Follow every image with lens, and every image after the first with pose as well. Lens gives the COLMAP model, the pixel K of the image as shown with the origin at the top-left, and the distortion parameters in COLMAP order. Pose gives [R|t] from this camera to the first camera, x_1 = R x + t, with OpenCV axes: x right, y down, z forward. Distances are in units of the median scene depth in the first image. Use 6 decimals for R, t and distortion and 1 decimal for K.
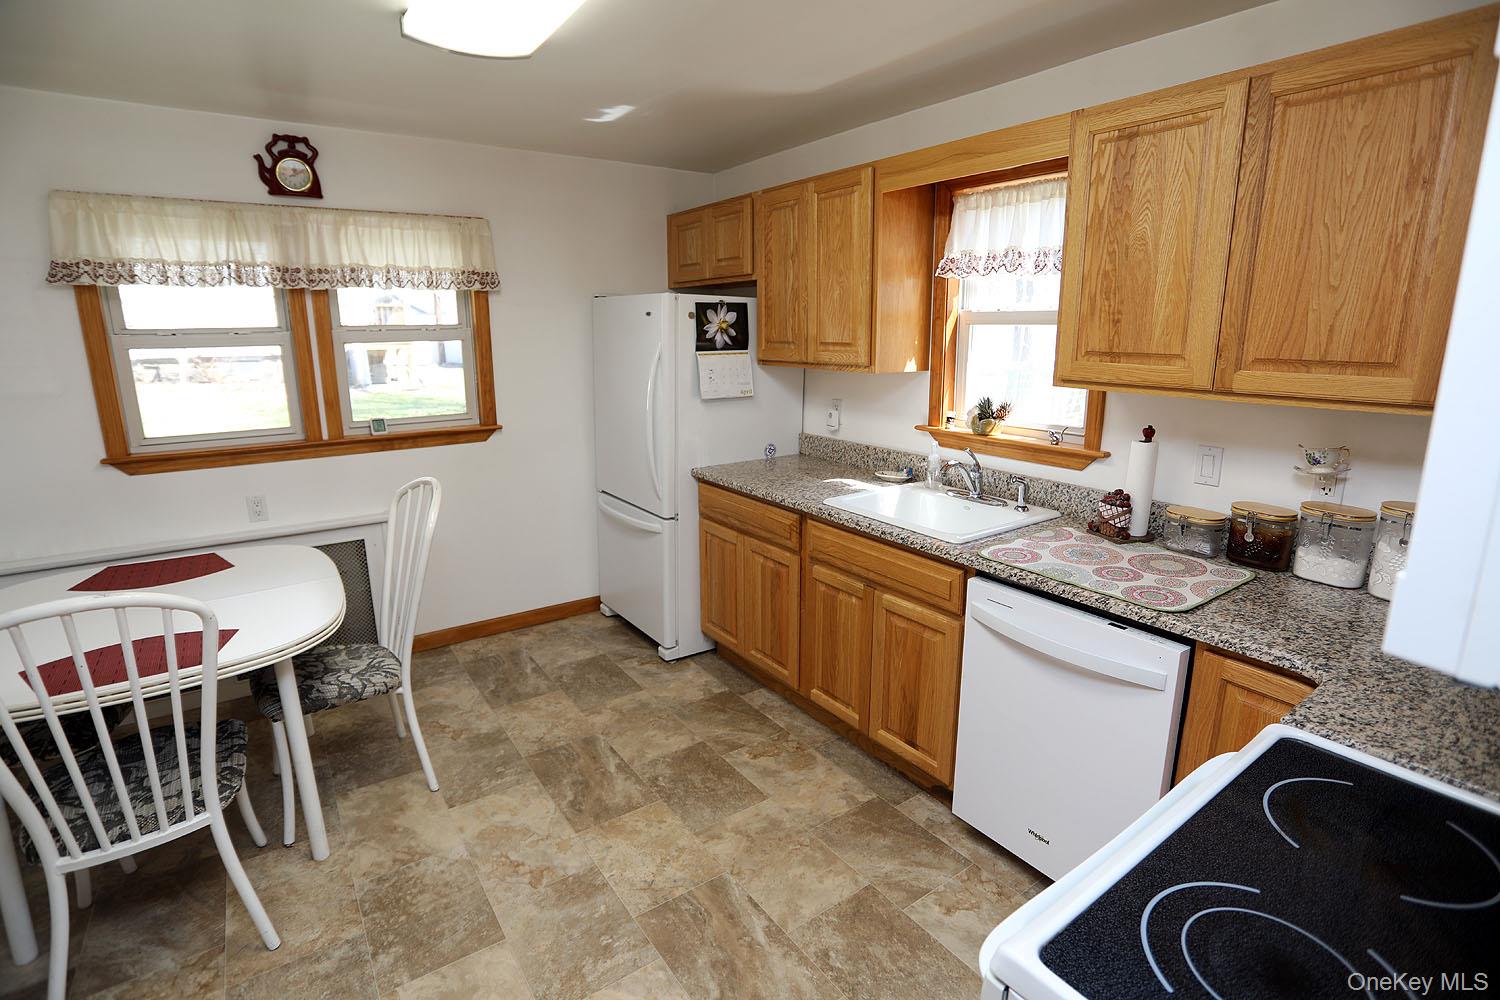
lens RADIAL K [[724.1, 0, 756.0], [0, 724.1, 488.6], [0, 0, 1]] dist [-0.076677, 0.031566]
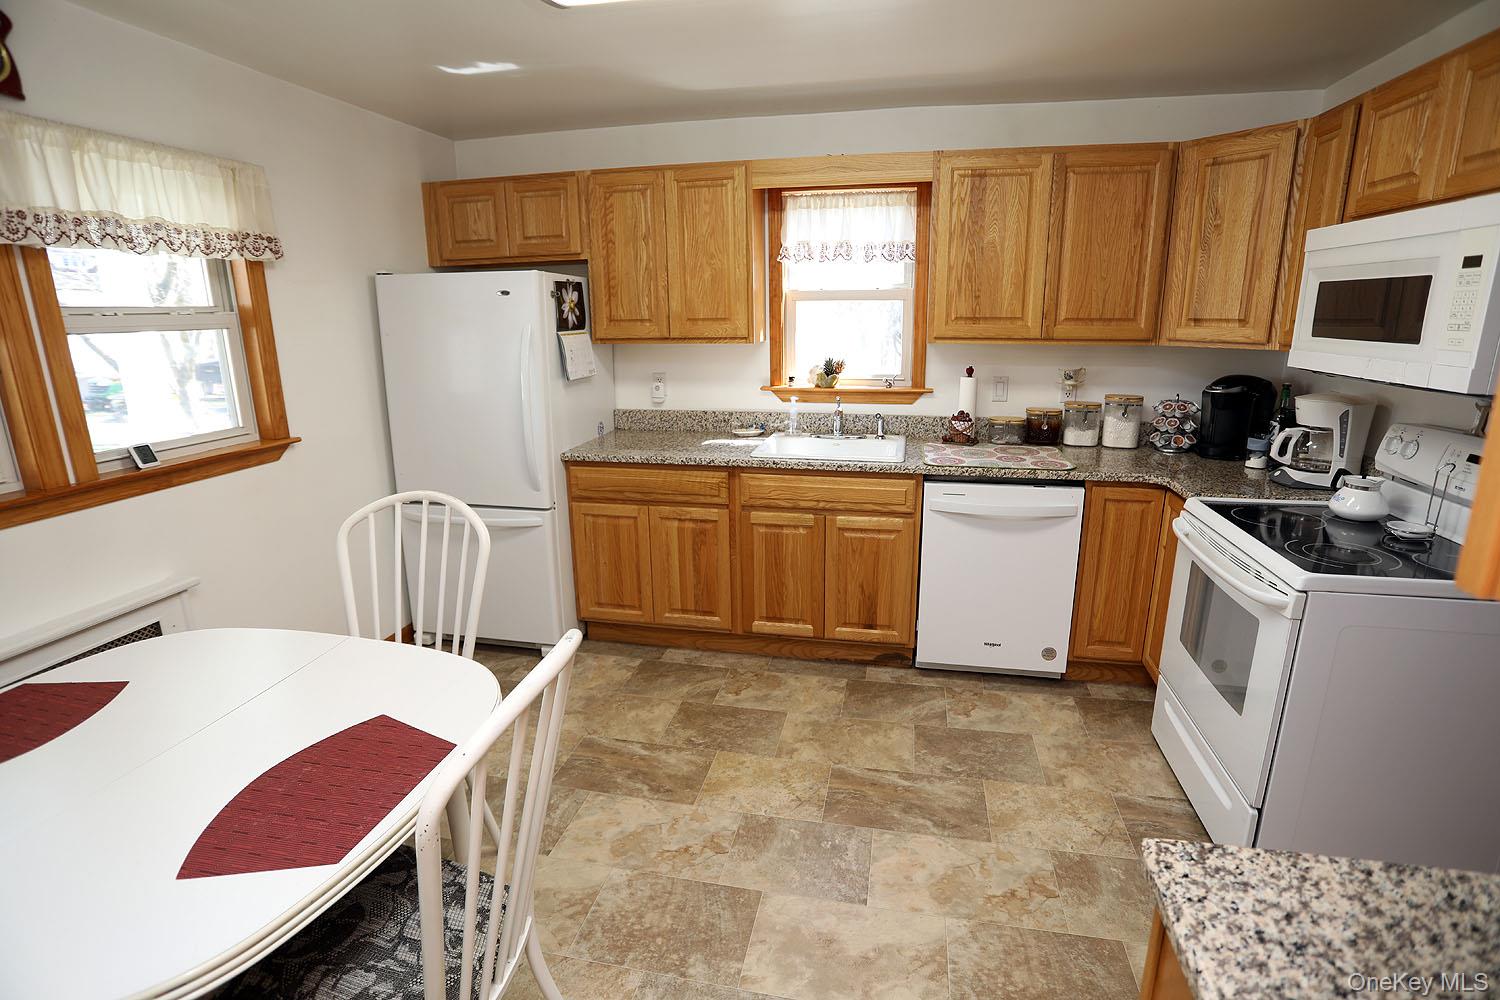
lens RADIAL K [[724.1, 0, 756.0], [0, 724.1, 488.6], [0, 0, 1]] dist [-0.076677, 0.031566]
pose [[0.733454, -0.170255, 0.658072, -0.636554], [0.158234, 0.984293, 0.078294, -0.018679], [-0.661065, 0.046705, 0.748874, 0.129524]]
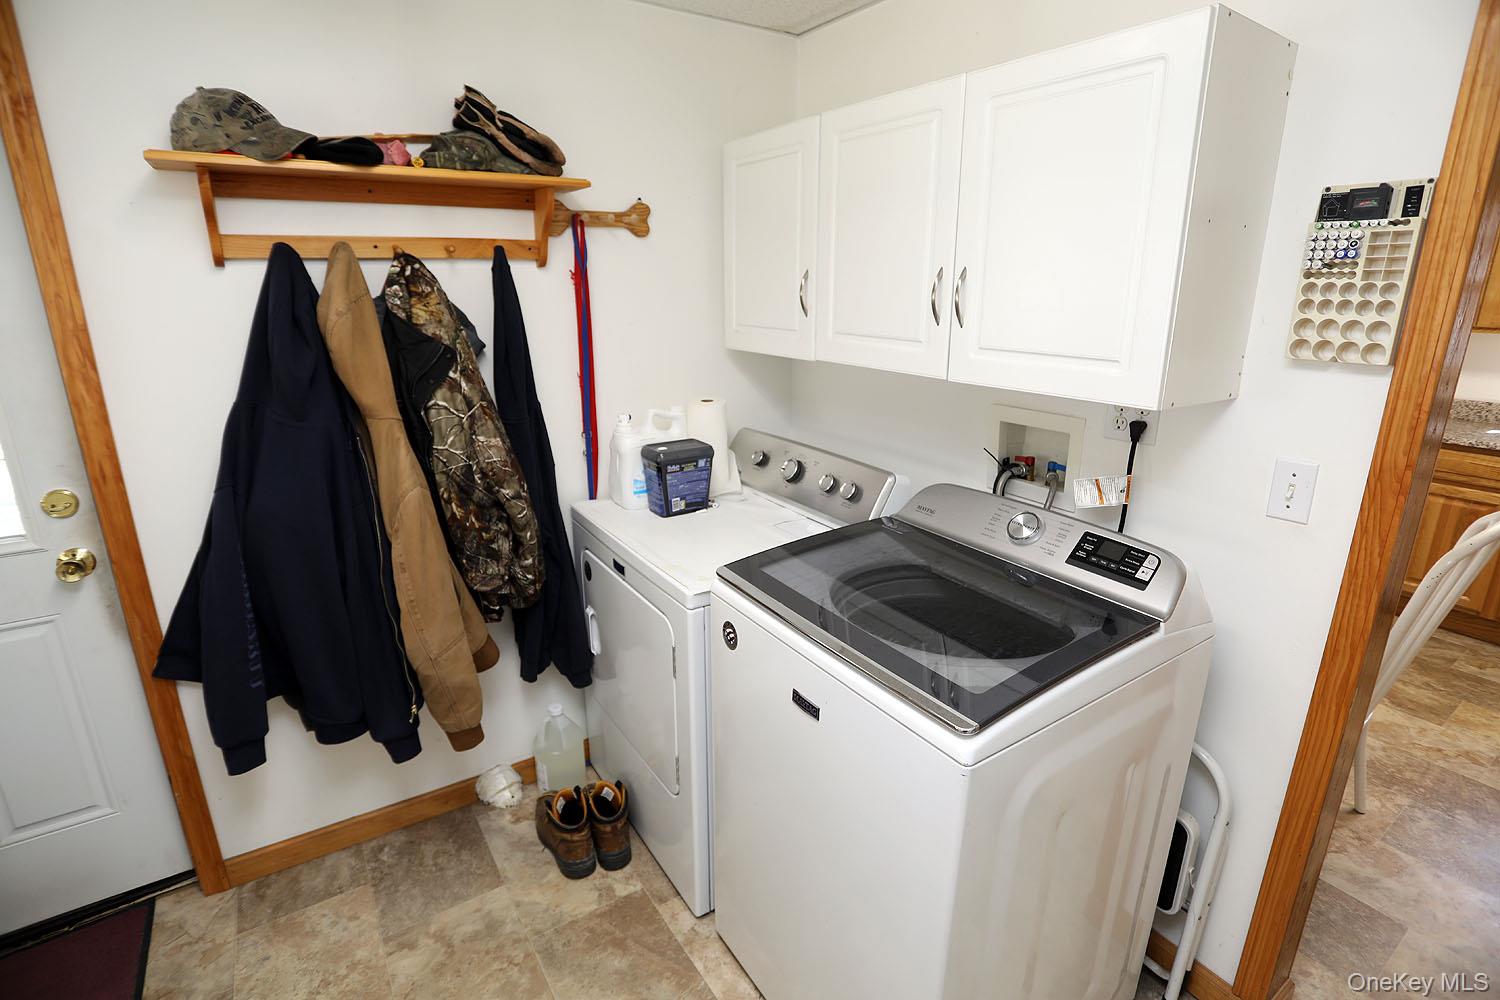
lens RADIAL K [[724.1, 0, 756.0], [0, 724.1, 488.6], [0, 0, 1]] dist [-0.076677, 0.031566]
pose [[0.999745, 0.009511, -0.020471, -1.124513], [-0.008267, 0.998163, 0.060019, 0.024125], [0.021004, -0.059835, 0.997987, -0.124220]]
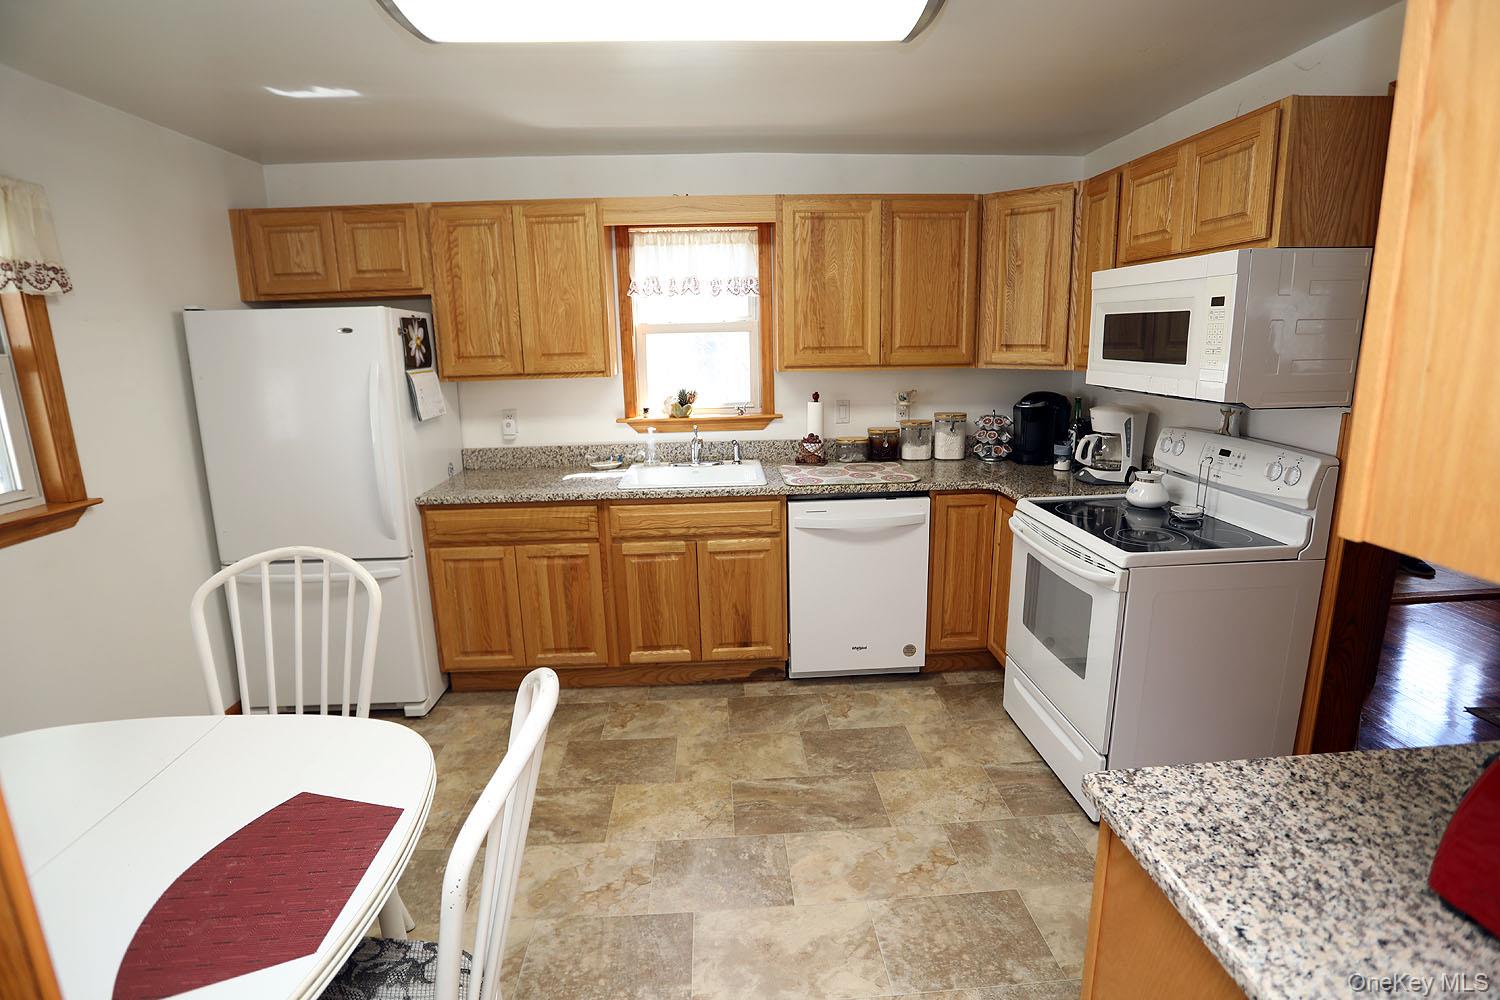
lens RADIAL K [[724.1, 0, 756.0], [0, 724.1, 488.6], [0, 0, 1]] dist [-0.076677, 0.031566]
pose [[0.528271, -0.185383, 0.828591, -0.715399], [0.204586, 0.974913, 0.087685, -0.035687], [-0.824060, 0.123197, 0.552945, 0.171229]]
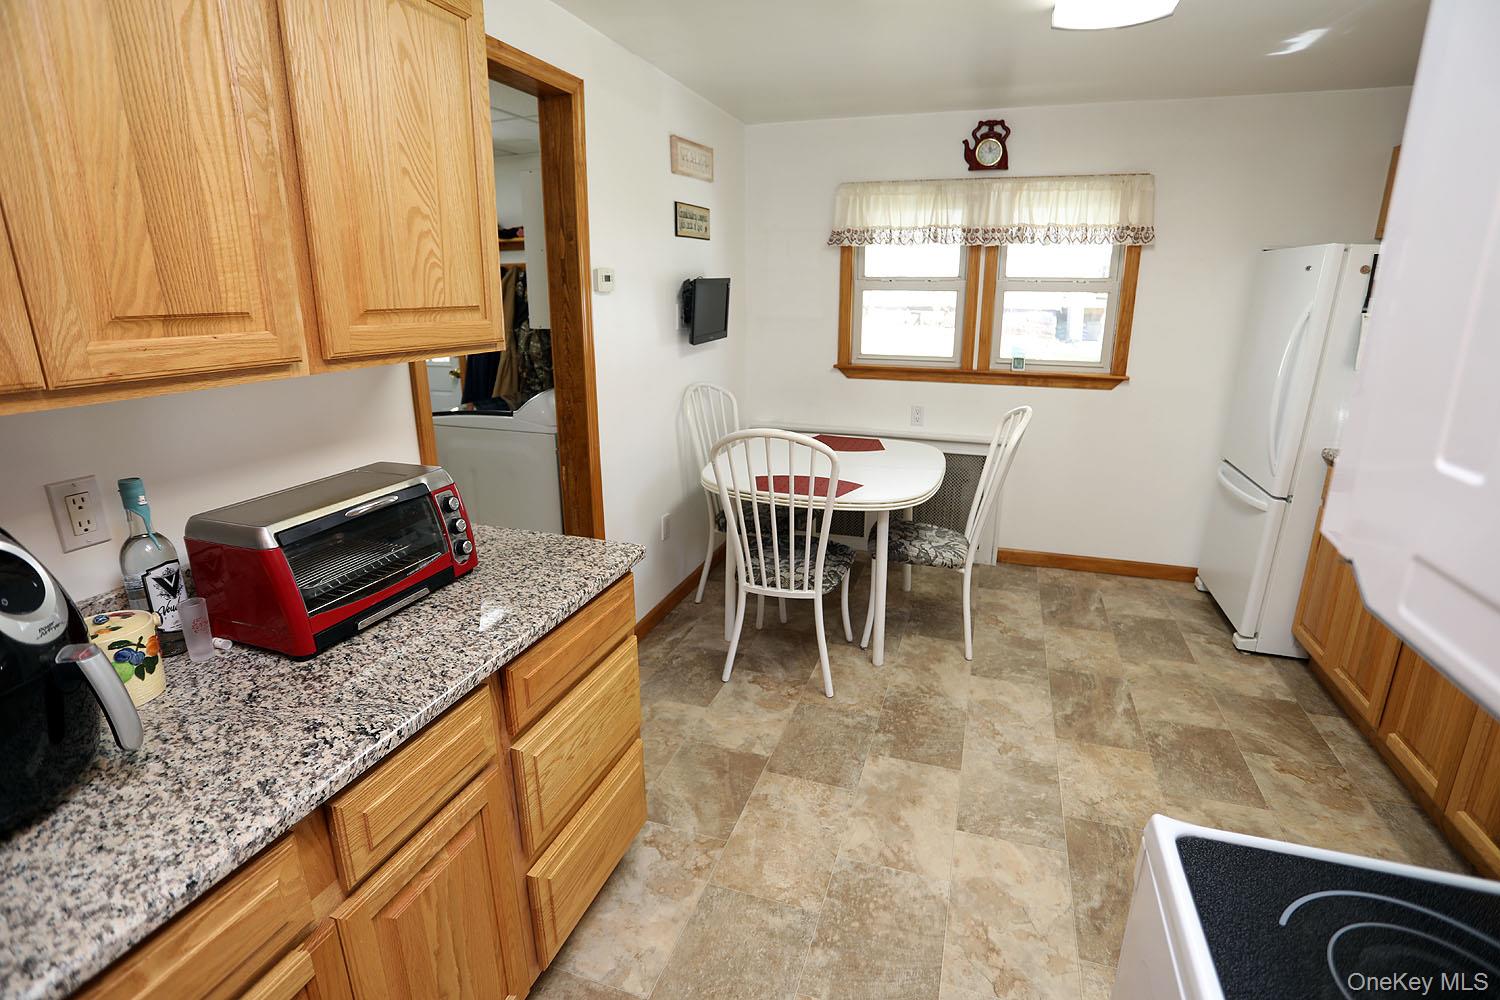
lens RADIAL K [[724.1, 0, 756.0], [0, 724.1, 488.6], [0, 0, 1]] dist [-0.076677, 0.031566]
pose [[0.591188, 0.218469, -0.776381, 0.200499], [-0.177813, 0.974234, 0.138745, 0.029221], [0.786688, 0.056027, 0.614803, -0.060360]]
